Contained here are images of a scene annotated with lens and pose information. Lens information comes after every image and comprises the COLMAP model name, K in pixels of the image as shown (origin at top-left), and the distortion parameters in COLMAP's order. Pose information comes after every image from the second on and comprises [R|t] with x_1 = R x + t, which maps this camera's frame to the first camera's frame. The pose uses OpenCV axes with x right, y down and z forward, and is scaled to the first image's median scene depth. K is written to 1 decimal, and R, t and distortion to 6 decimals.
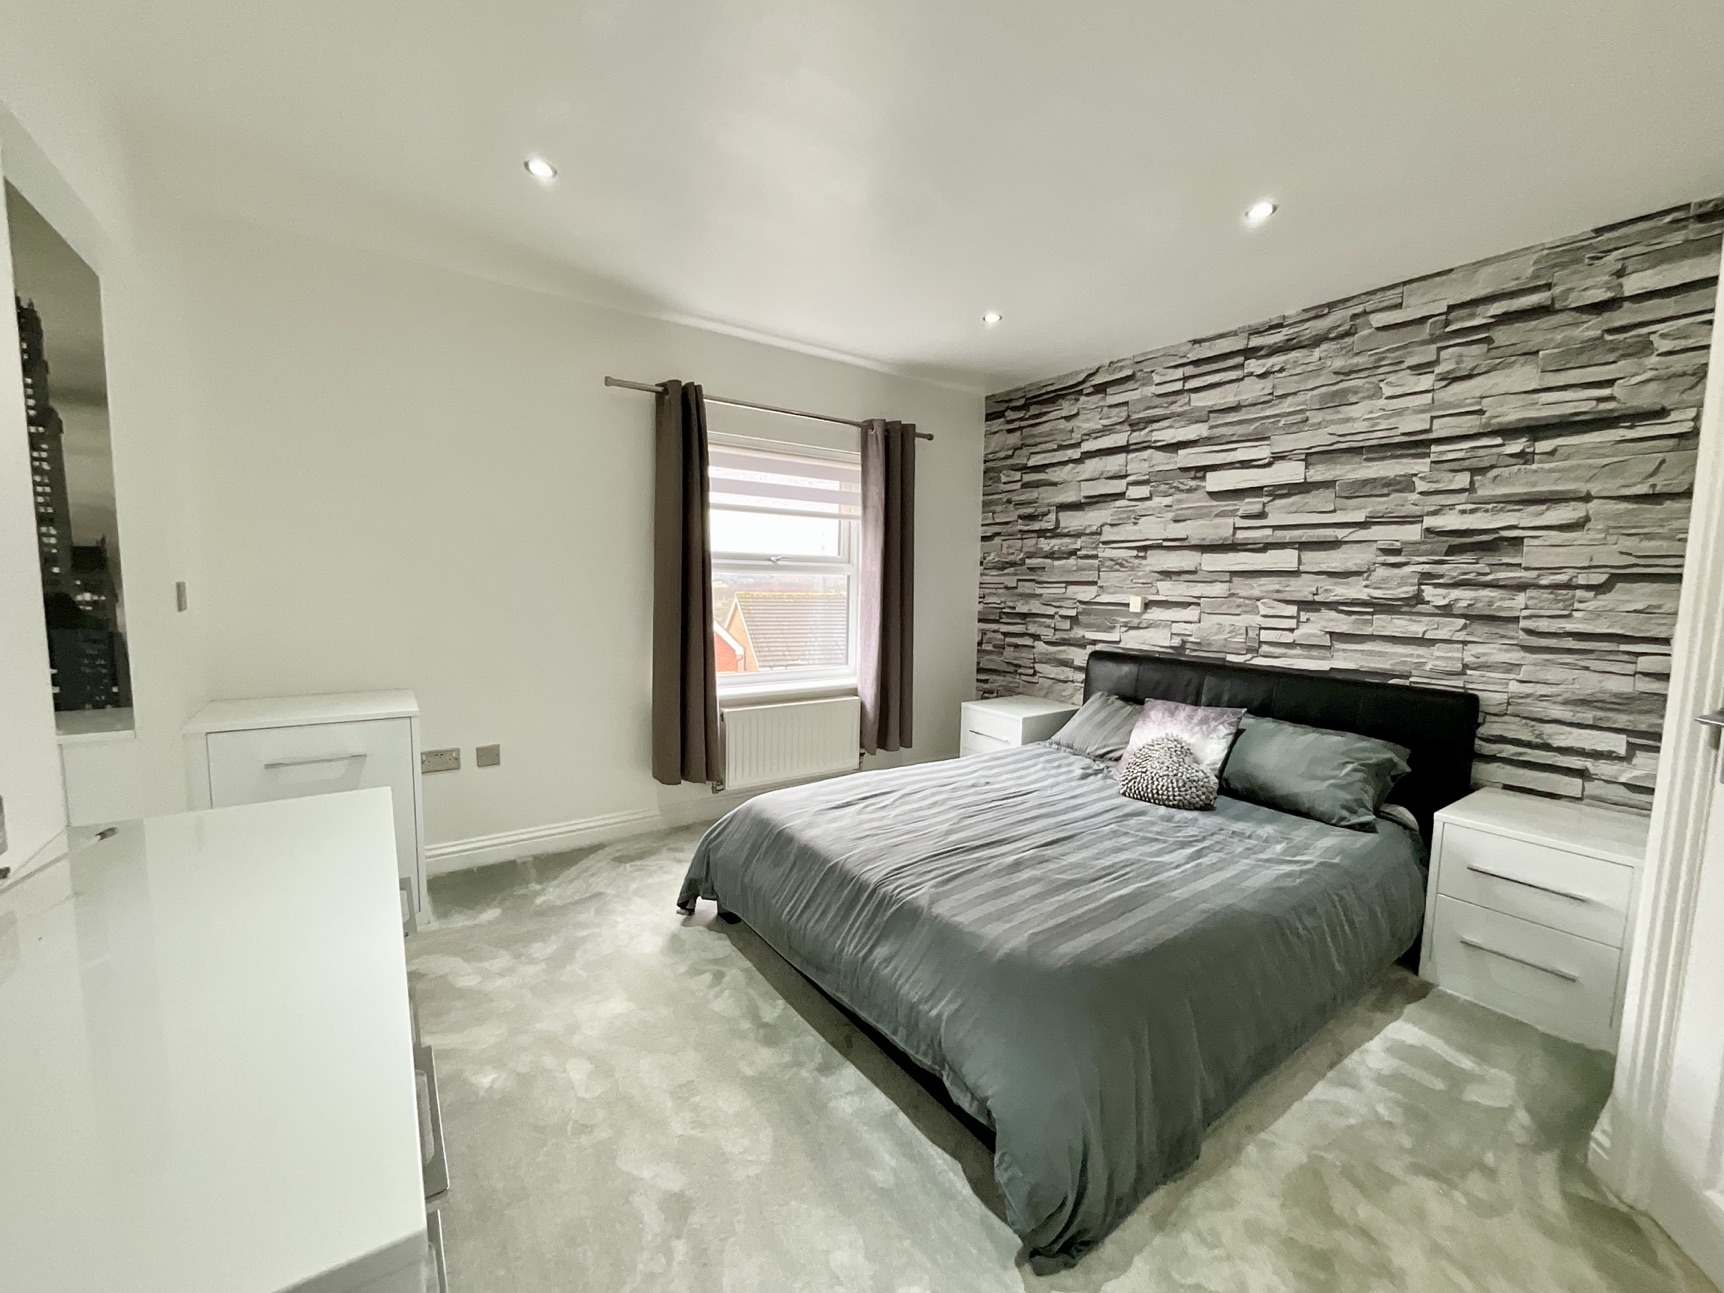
lens RADIAL K [[701.9, 0, 852.6], [0, 701.9, 646.0], [0, 0, 1]] dist [0.000866, -0.000710]
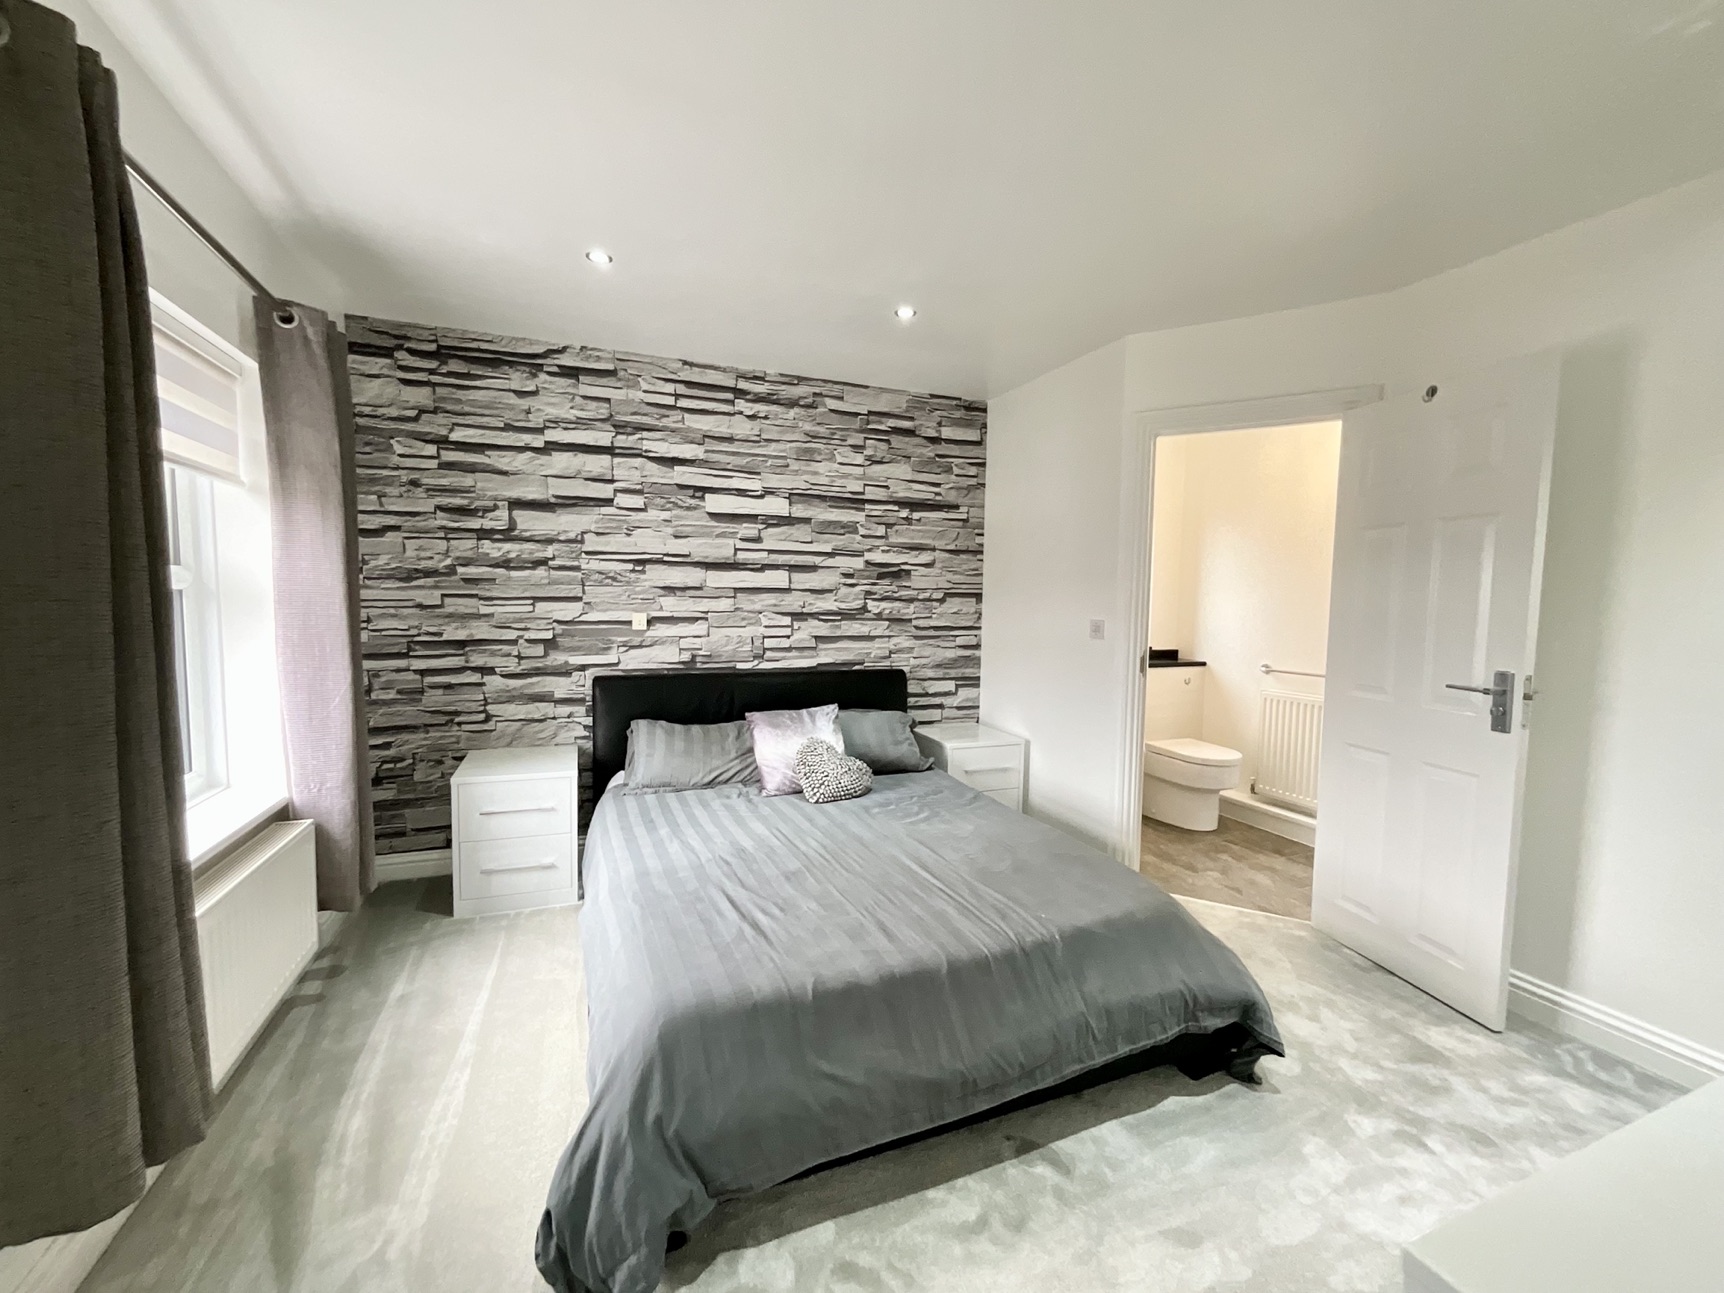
lens RADIAL K [[701.9, 0, 864.9], [0, 701.9, 649.5], [0, 0, 1]] dist [0.000866, -0.000710]
pose [[0.221878, -0.087309, 0.971158, -0.511435], [0.084216, 0.993977, 0.070120, -0.072341], [-0.971431, 0.066229, 0.227895, 0.571289]]
